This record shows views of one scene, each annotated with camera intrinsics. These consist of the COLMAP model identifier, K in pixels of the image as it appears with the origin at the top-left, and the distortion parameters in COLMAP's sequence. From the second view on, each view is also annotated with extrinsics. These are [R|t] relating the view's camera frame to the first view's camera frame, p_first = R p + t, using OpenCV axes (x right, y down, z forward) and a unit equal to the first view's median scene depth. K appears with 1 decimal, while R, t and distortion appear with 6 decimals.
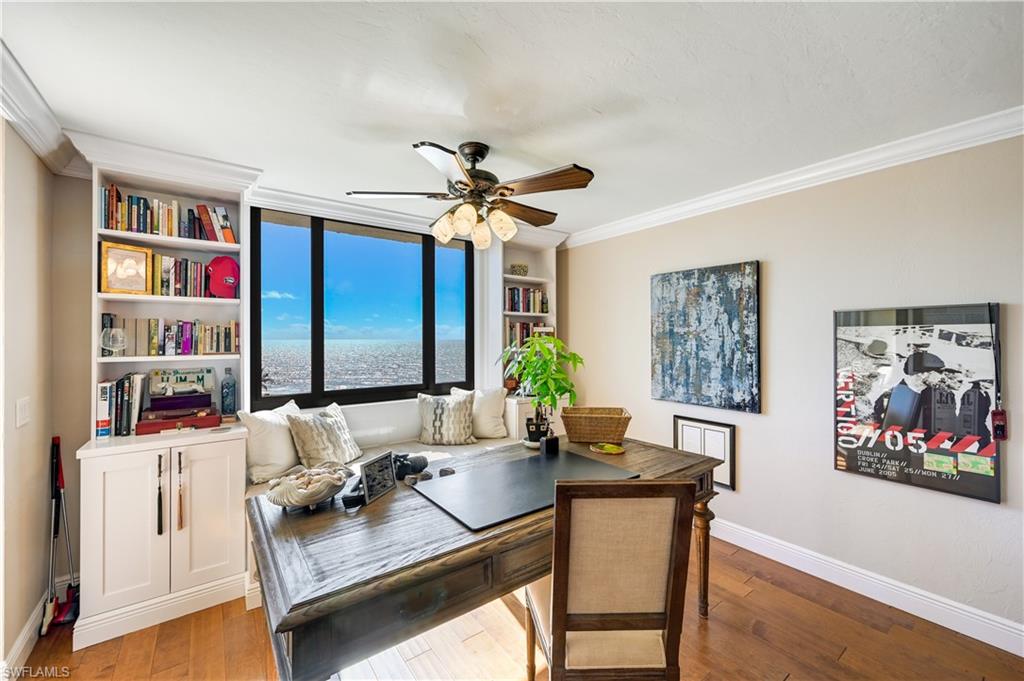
lens RADIAL K [[405.2, 0, 512.6], [0, 405.2, 335.7], [0, 0, 1]] dist [-0.002362, -0.000123]
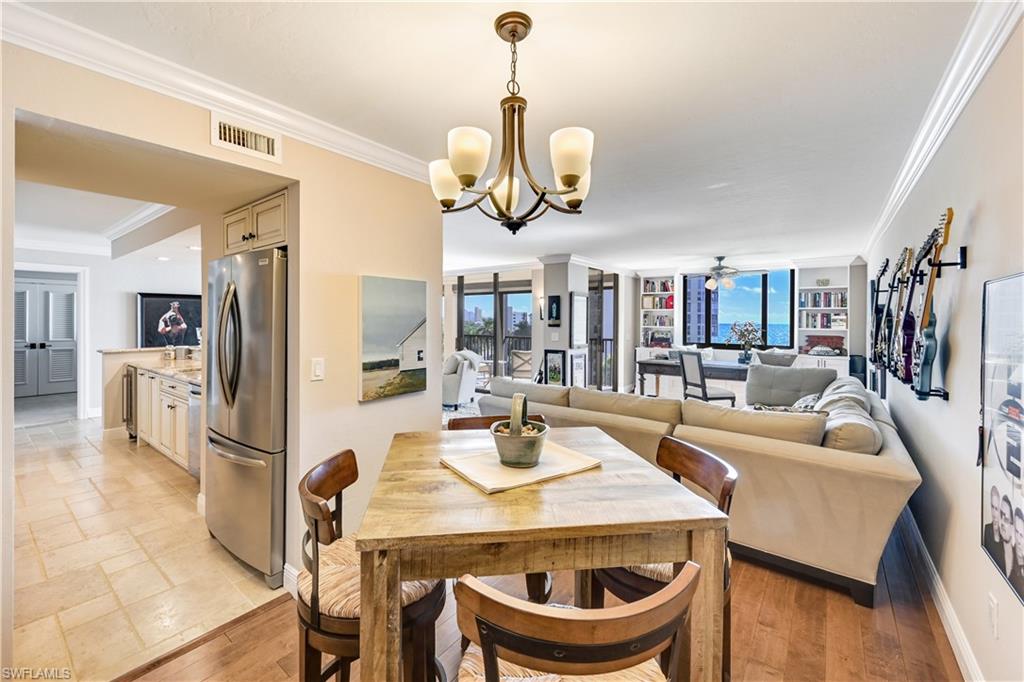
lens RADIAL K [[424.8, 0, 491.5], [0, 424.8, 320.3], [0, 0, 1]] dist [-0.000826, 0.000268]
pose [[0.253786, 0.002418, -0.967257, 1.920666], [-0.003566, 0.999992, 0.001564, -0.002163], [0.967254, 0.003052, 0.253793, -1.077621]]
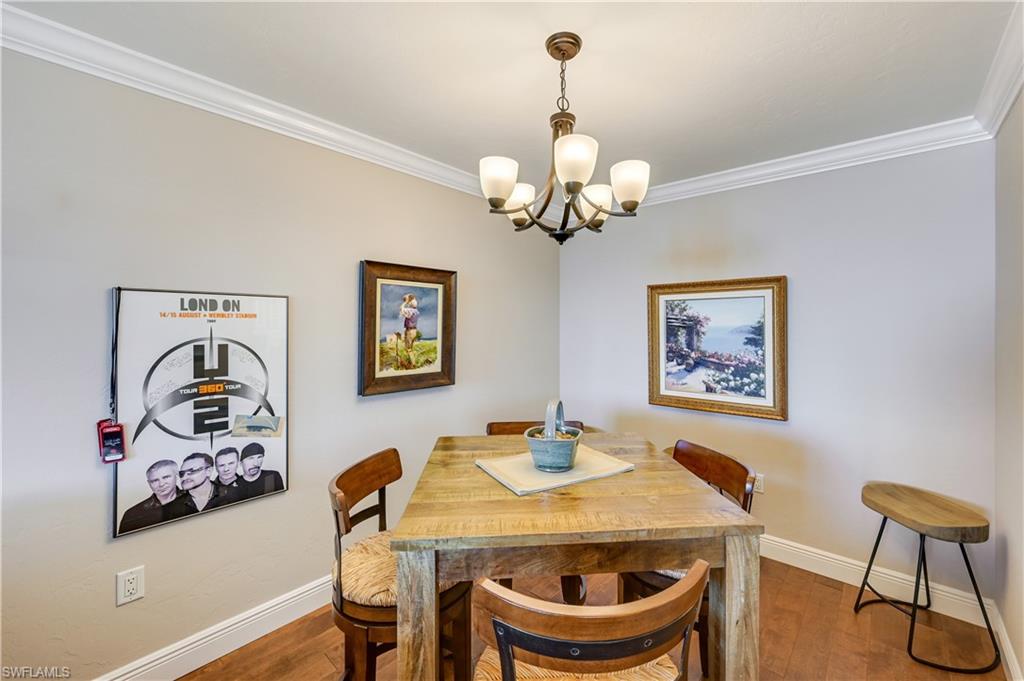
lens RADIAL K [[419.7, 0, 524.1], [0, 419.7, 327.5], [0, 0, 1]] dist [0.001046, -0.000035]
pose [[-0.209656, -0.001824, 0.977774, 0.896682], [-0.003442, 0.999993, 0.001127, 0.000952], [-0.977769, -0.003129, -0.209661, -0.753855]]
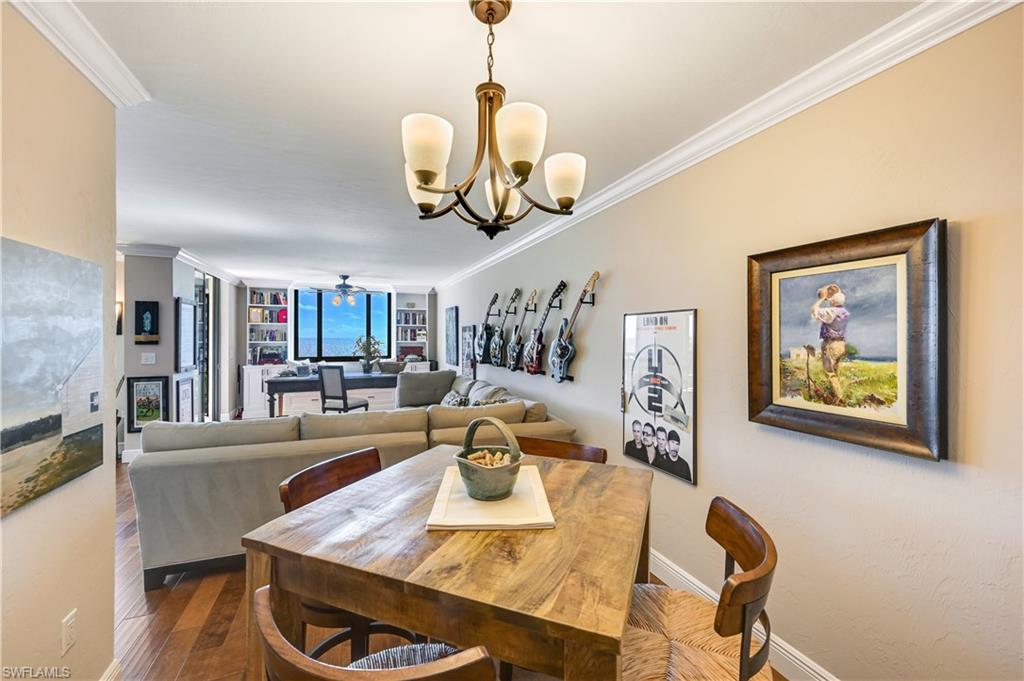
lens RADIAL K [[408.0, 0, 514.0], [0, 408.0, 335.0], [0, 0, 1]] dist [-0.000587, 0.000139]
pose [[0.966203, 0.000235, -0.257782, 1.556956], [-0.000222, 1.000000, 0.000081, -0.001543], [0.257782, -0.000021, 0.966203, -1.345049]]
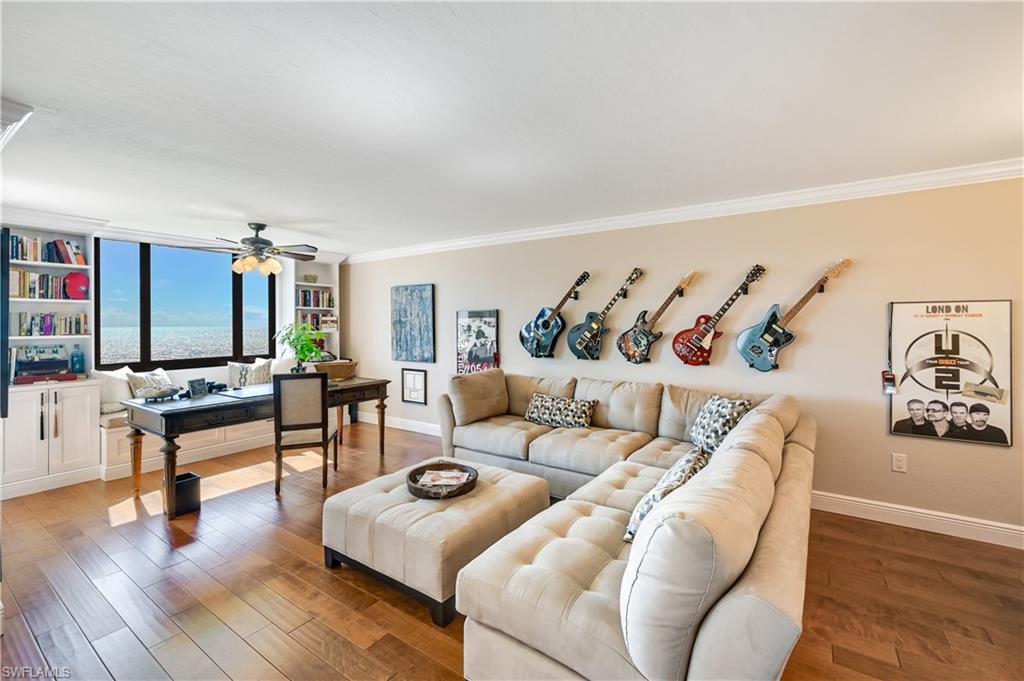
lens RADIAL K [[423.4, 0, 532.2], [0, 423.4, 321.6], [0, 0, 1]] dist [-0.002057, -0.000348]
pose [[0.936696, -0.001010, 0.350143, 0.327251], [0.001559, 0.999998, -0.001287, -0.001429], [-0.350141, 0.001751, 0.936695, -1.026816]]
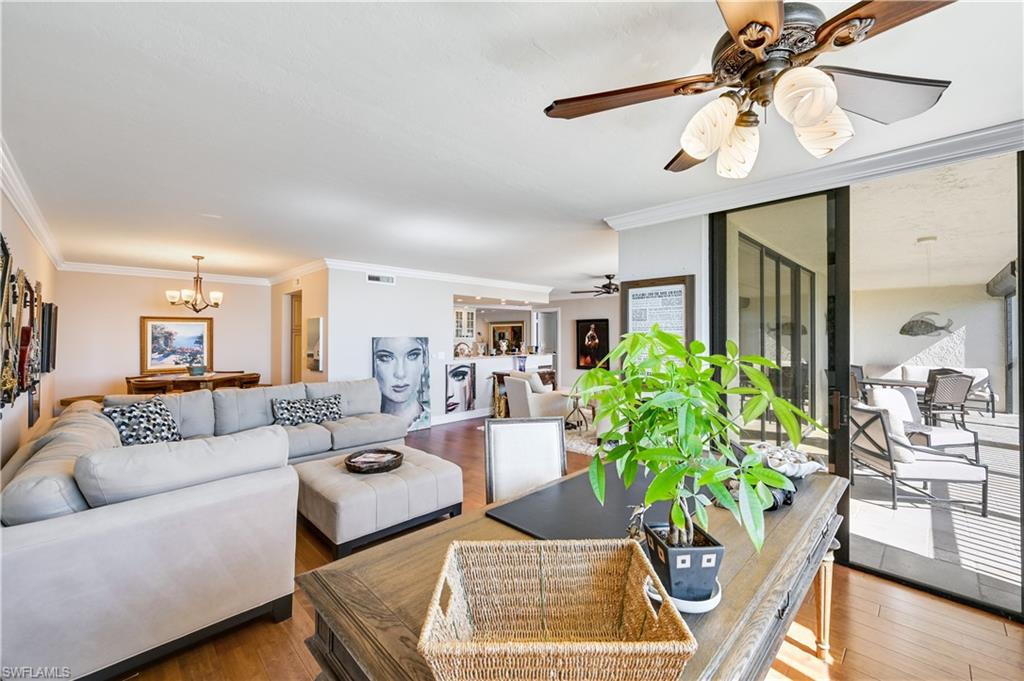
lens RADIAL K [[414.6, 0, 515.9], [0, 414.6, 334.0], [0, 0, 1]] dist [0.000717, 0.000260]
pose [[-0.989547, 0.000012, -0.144214, 0.244103], [0.000436, 0.999996, -0.002905, -0.008086], [0.144213, -0.002938, -0.989542, 1.188392]]
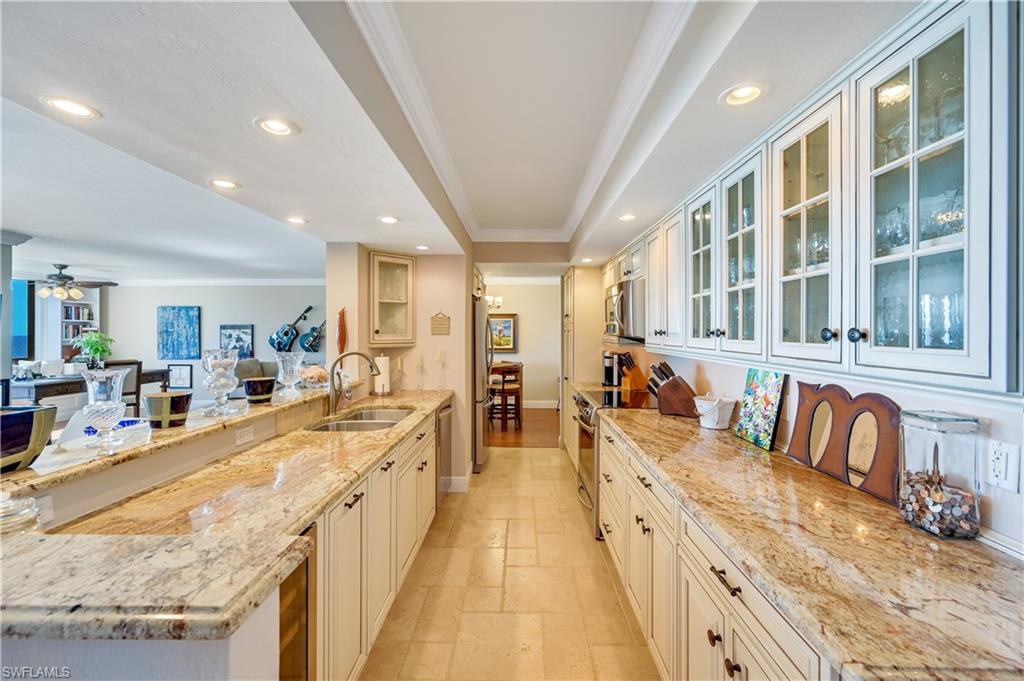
lens RADIAL K [[409.1, 0, 512.0], [0, 409.1, 330.8], [0, 0, 1]] dist [-0.000028, -0.000006]
pose [[0.612063, 0.003276, 0.790802, -0.326207], [-0.001444, 0.999994, -0.003025, -0.004734], [-0.790808, 0.000709, 0.612064, -2.467702]]
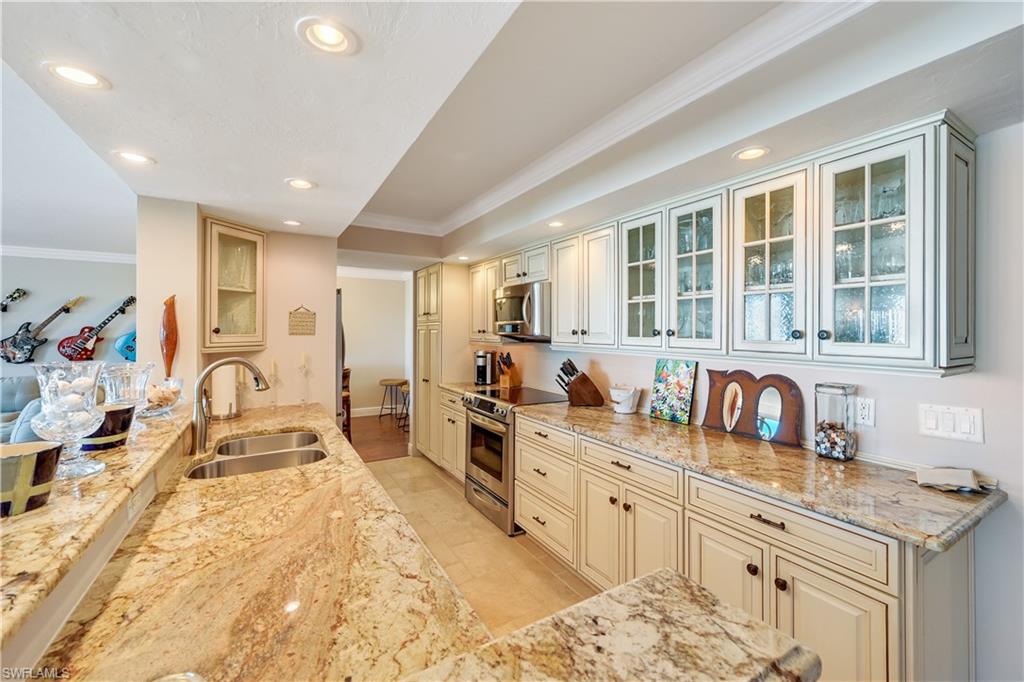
lens RADIAL K [[419.7, 0, 524.1], [0, 419.7, 328.0], [0, 0, 1]] dist [0.001046, -0.000035]
pose [[0.089816, 0.008254, 0.995924, -0.445582], [-0.003013, 0.999963, -0.008015, -0.005683], [-0.995954, -0.002281, 0.089837, -2.137298]]
